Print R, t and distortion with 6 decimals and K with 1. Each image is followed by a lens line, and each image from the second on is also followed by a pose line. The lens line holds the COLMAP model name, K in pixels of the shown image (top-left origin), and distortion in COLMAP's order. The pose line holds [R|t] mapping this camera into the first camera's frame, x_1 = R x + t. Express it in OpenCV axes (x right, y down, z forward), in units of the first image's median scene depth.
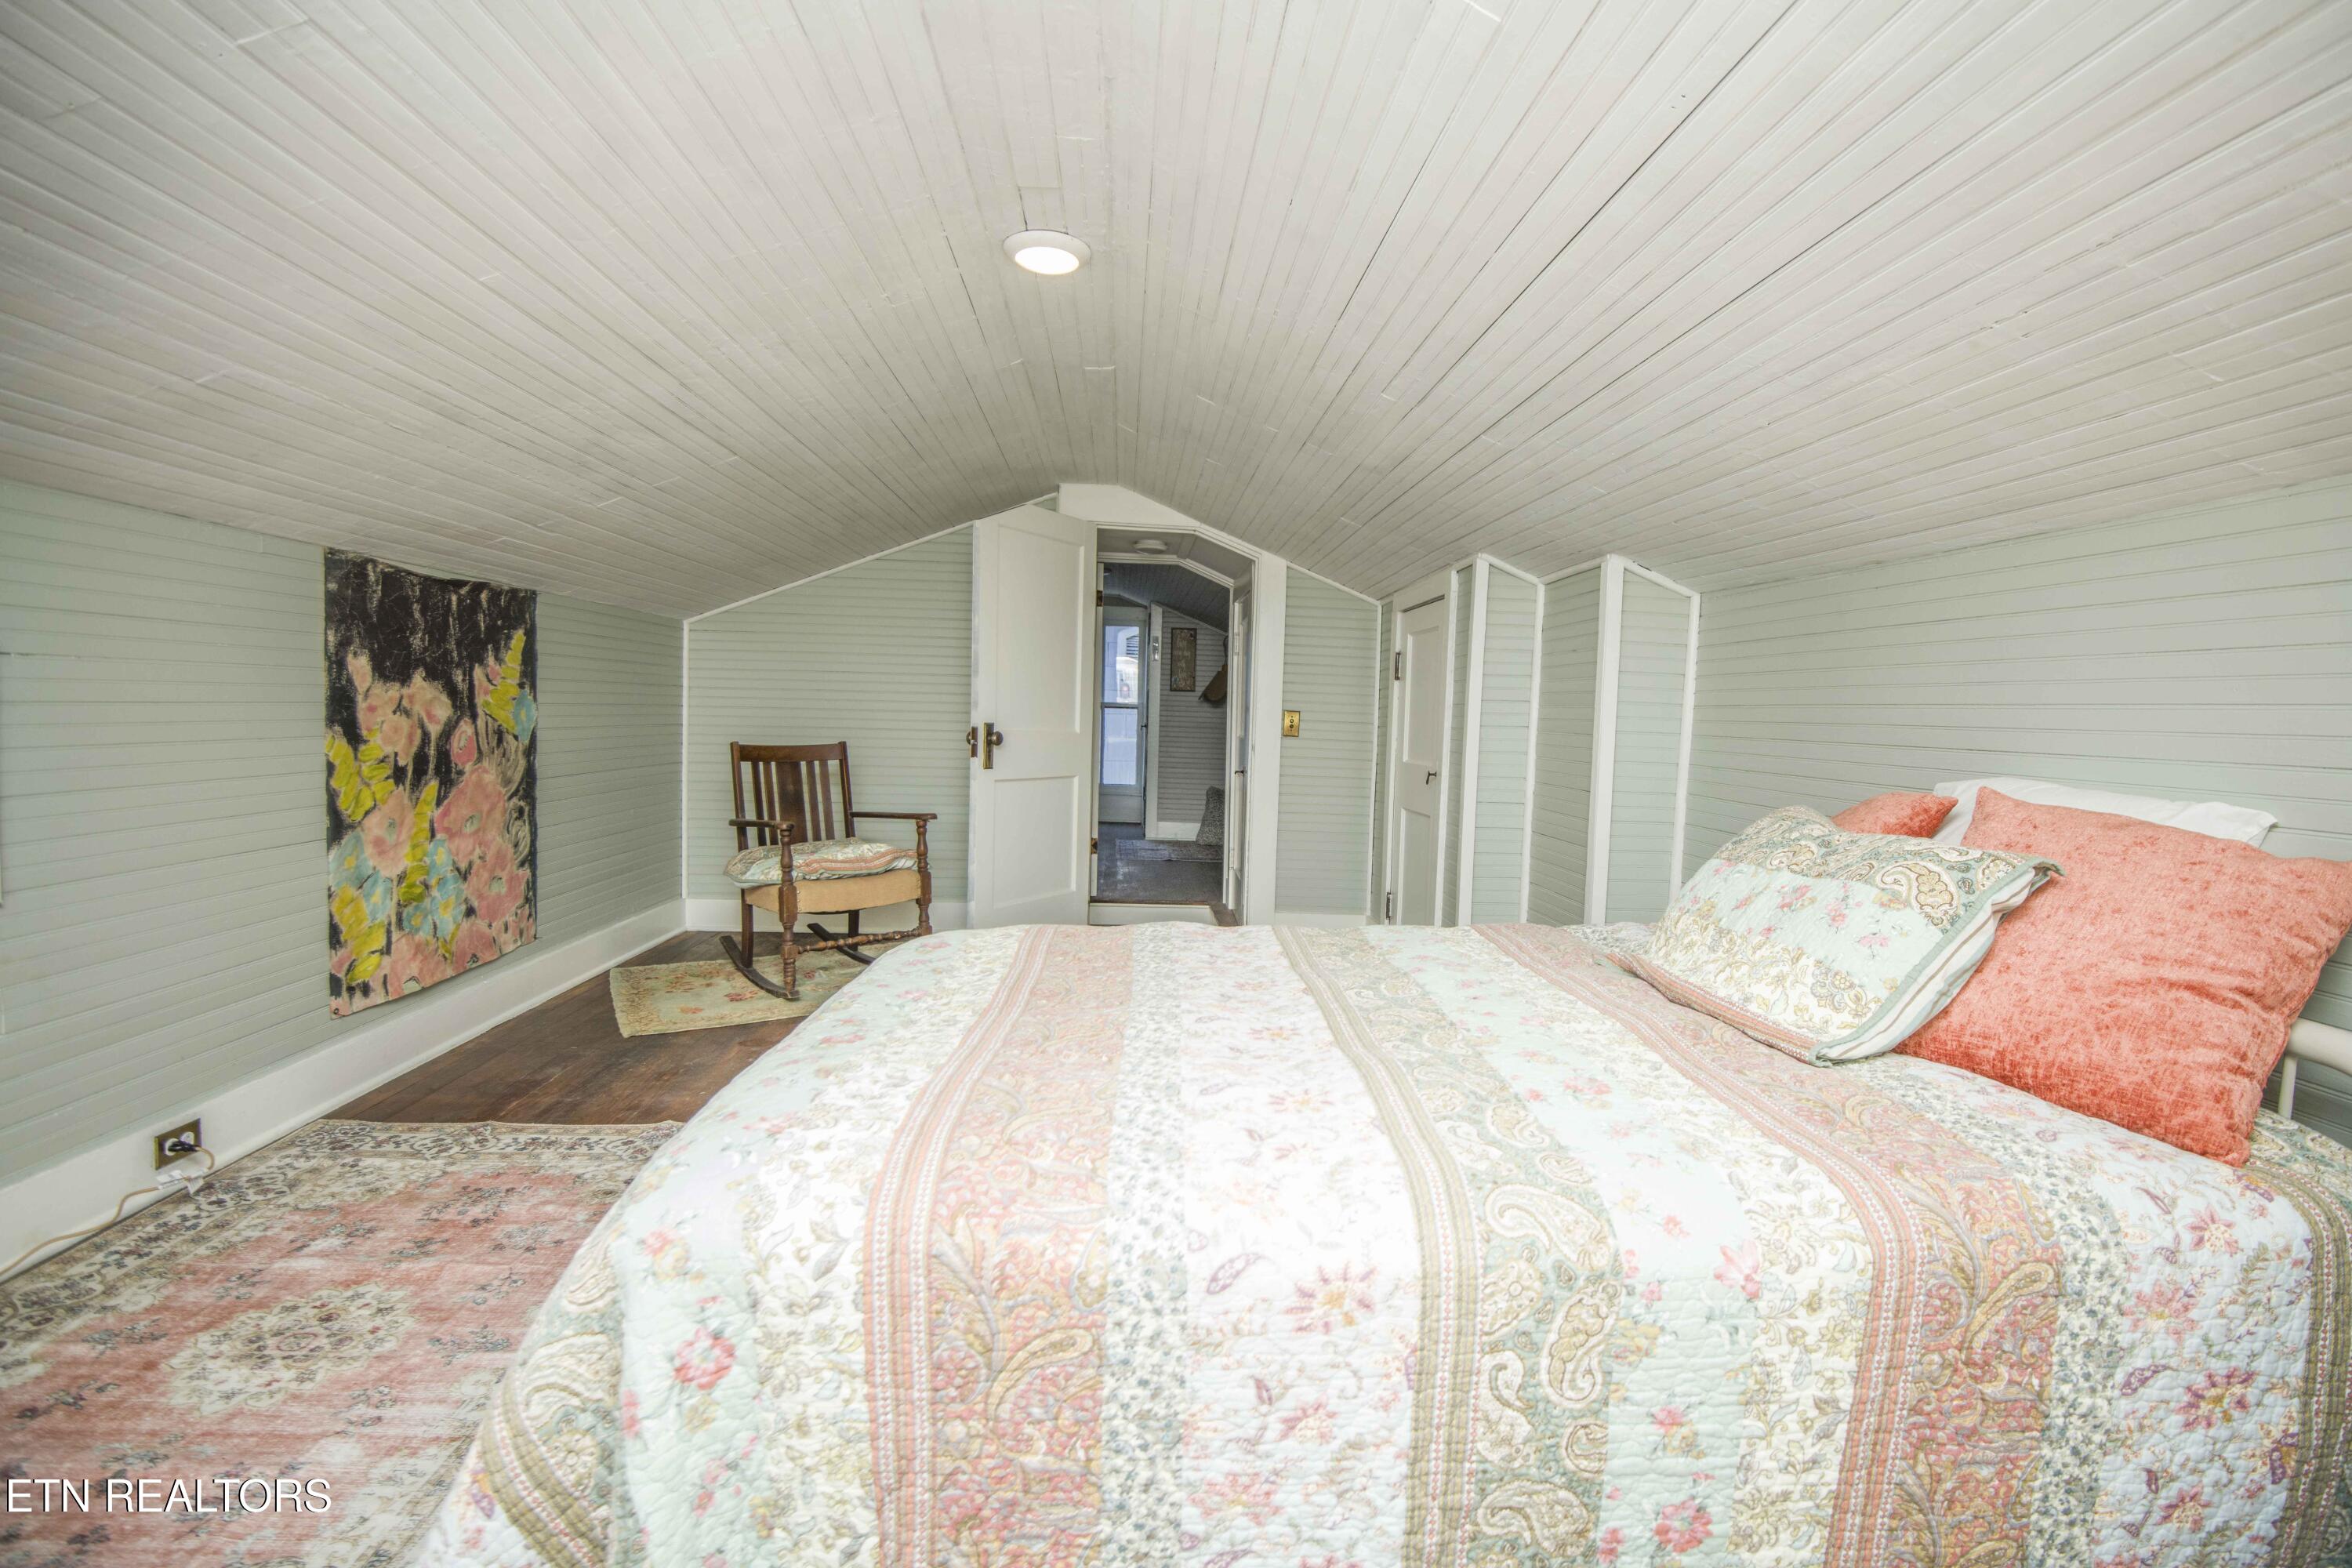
lens RADIAL K [[1068.2, 0, 1192.9], [0, 1068.2, 786.2], [0, 0, 1]] dist [-0.023114, -0.001402]
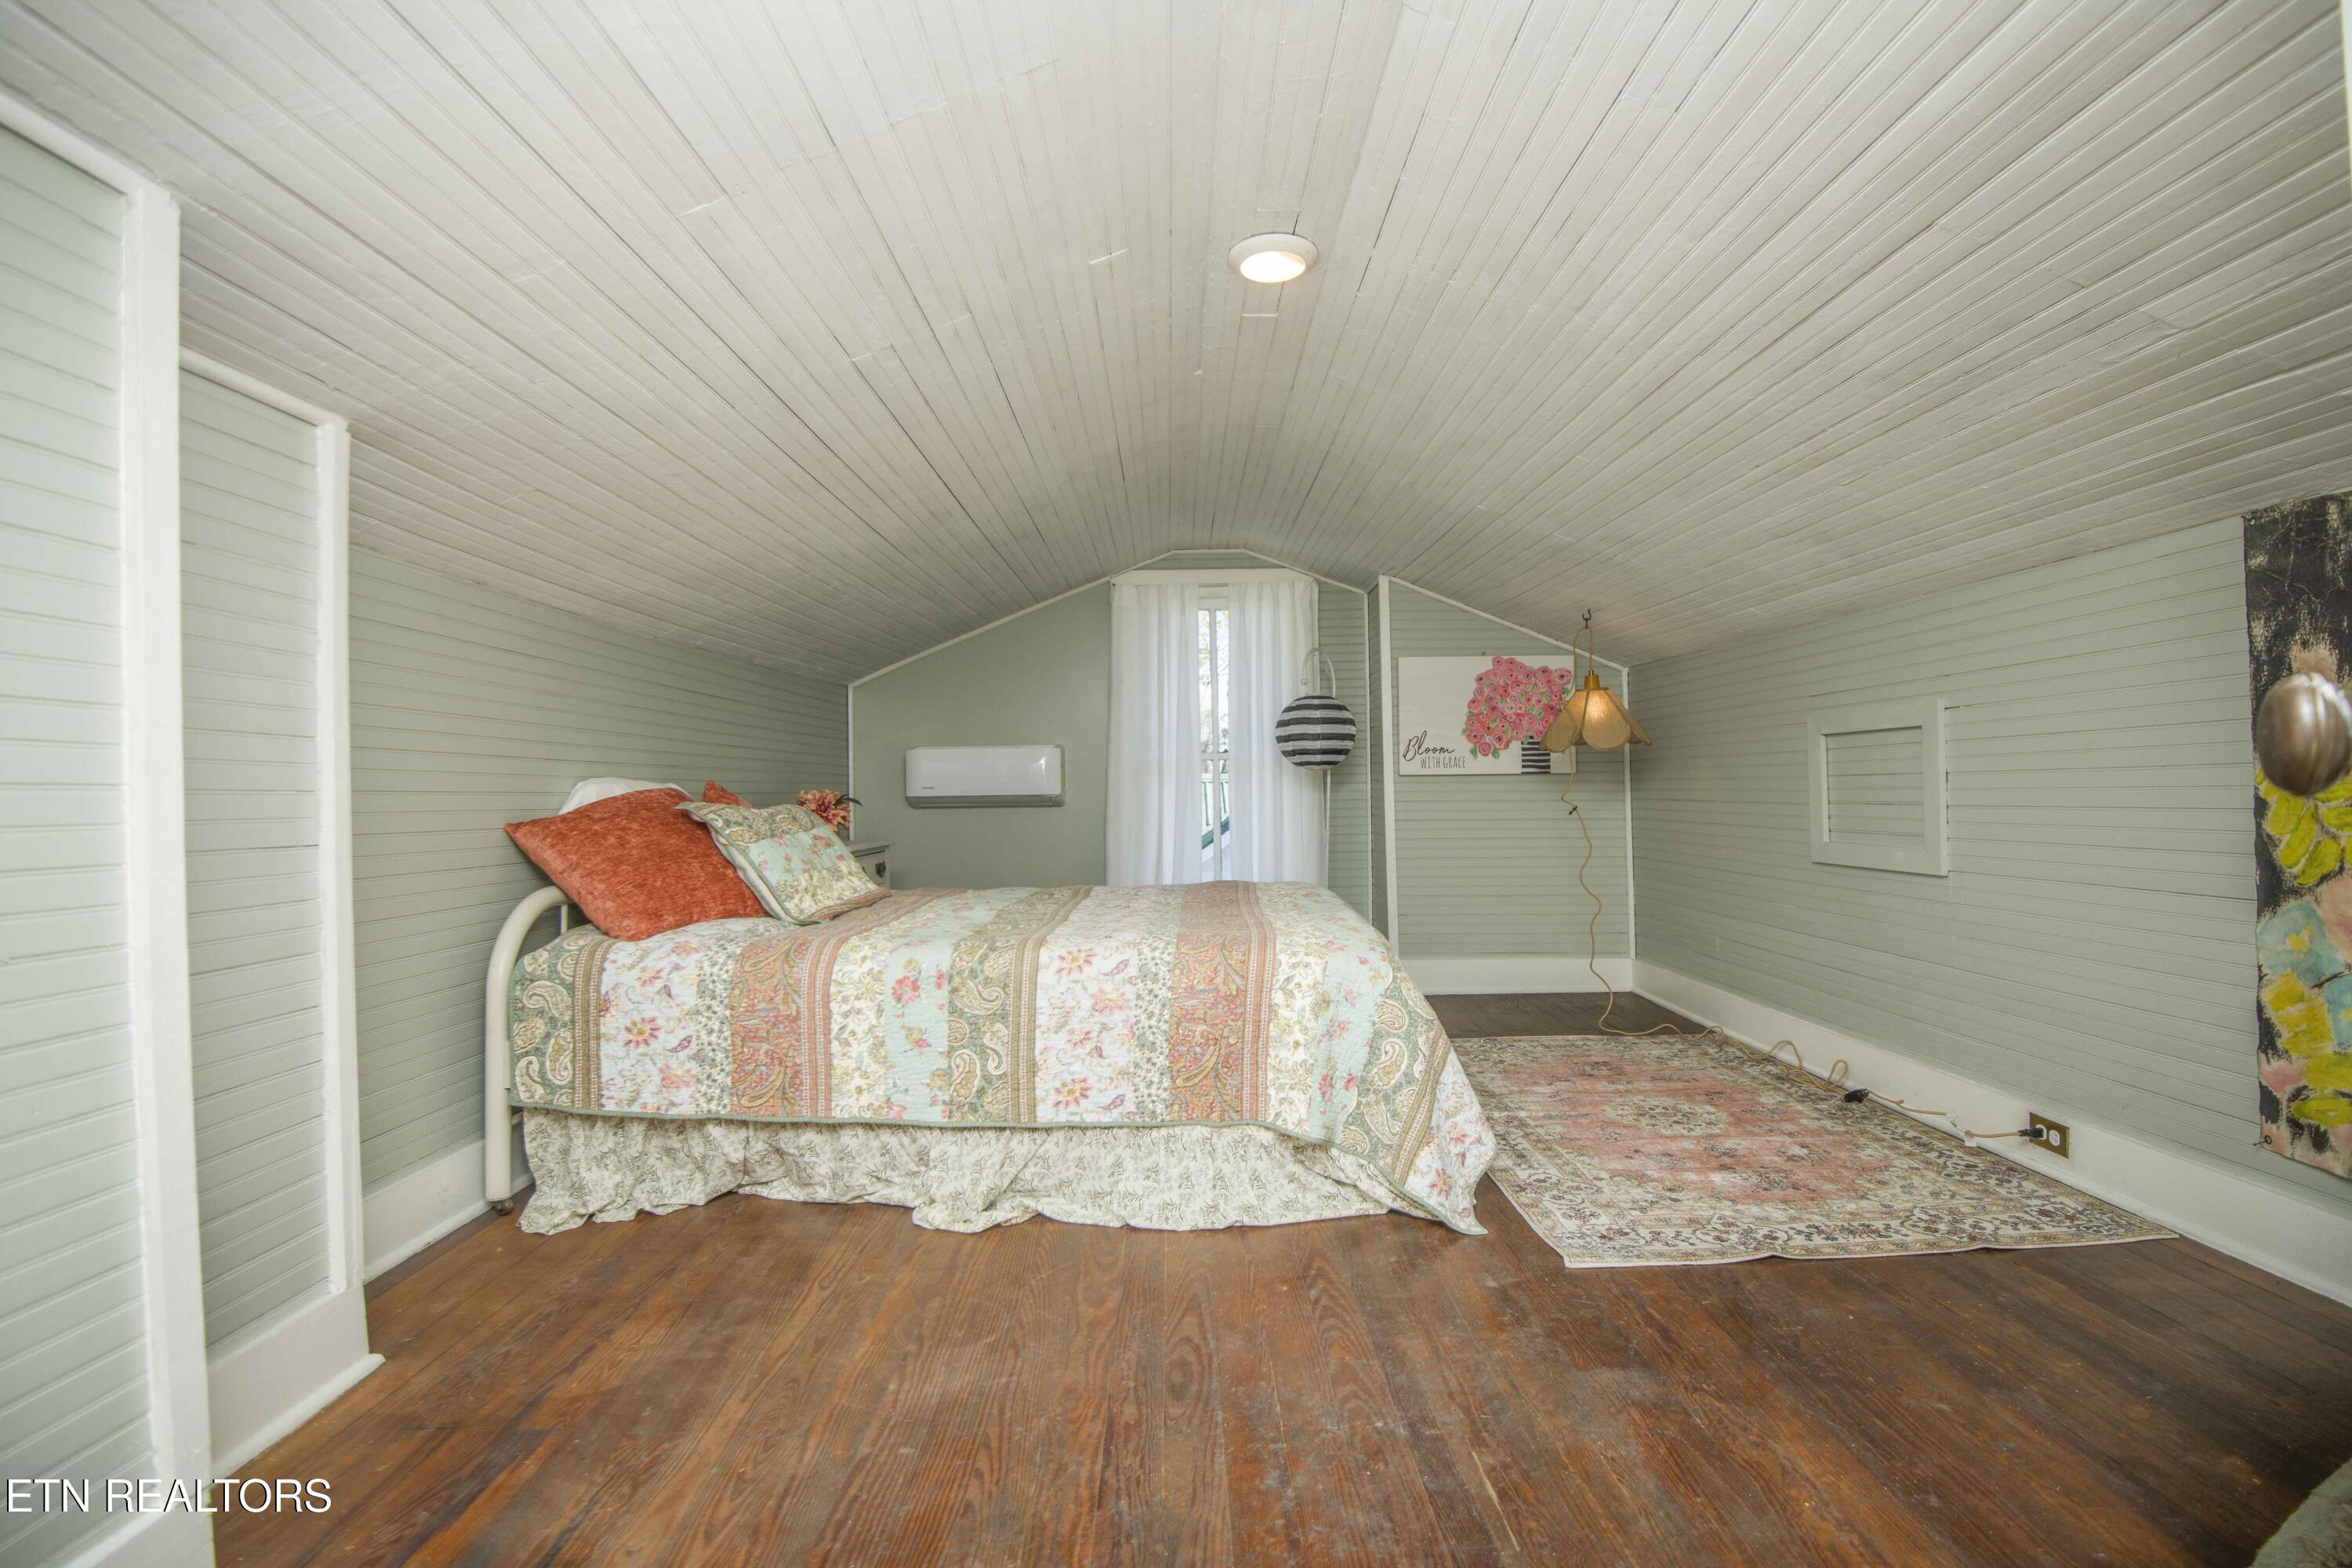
lens RADIAL K [[1068.2, 0, 1192.9], [0, 1068.2, 786.2], [0, 0, 1]] dist [-0.023114, -0.001402]
pose [[-0.998917, -0.015894, 0.043719, -0.100711], [-0.012863, 0.997549, 0.068773, -0.072390], [-0.044705, 0.068137, -0.996674, 1.781994]]
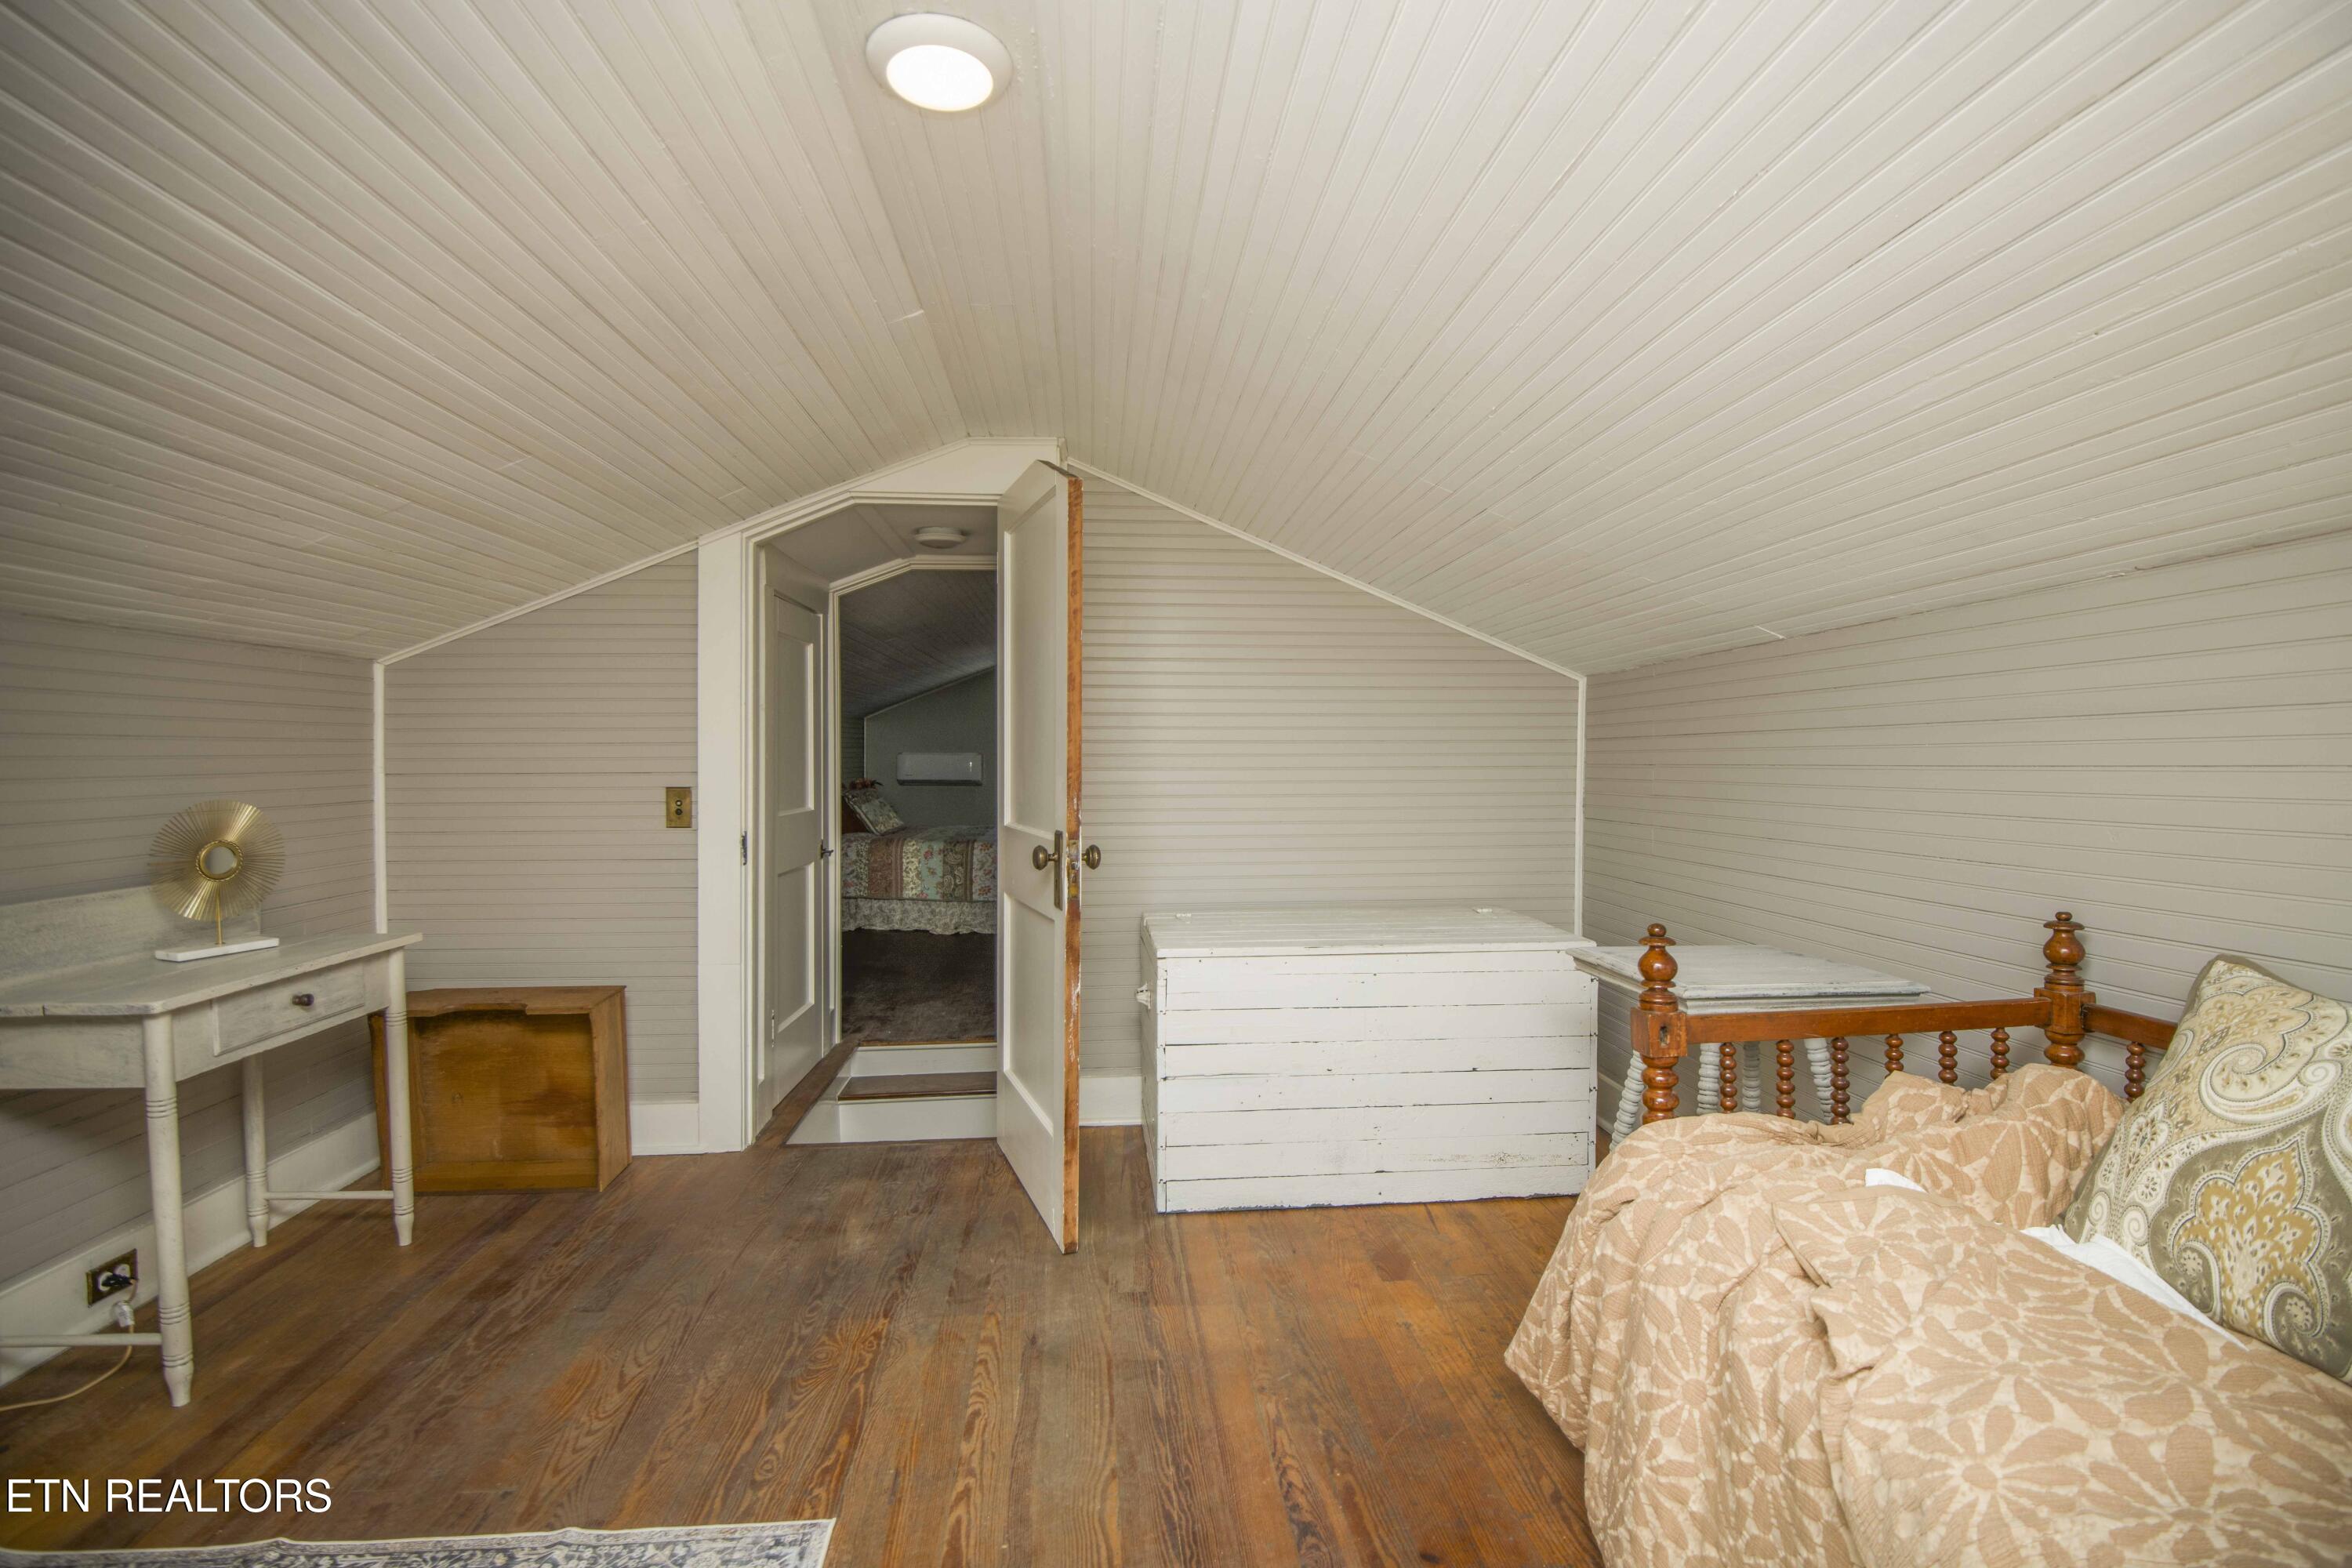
lens RADIAL K [[1068.2, 0, 1192.9], [0, 1068.2, 786.2], [0, 0, 1]] dist [-0.023114, -0.001402]
pose [[-0.998771, -0.040073, -0.029160, -0.387587], [-0.042408, 0.995527, 0.084420, -0.253755], [0.025647, 0.085553, -0.996003, 3.506707]]
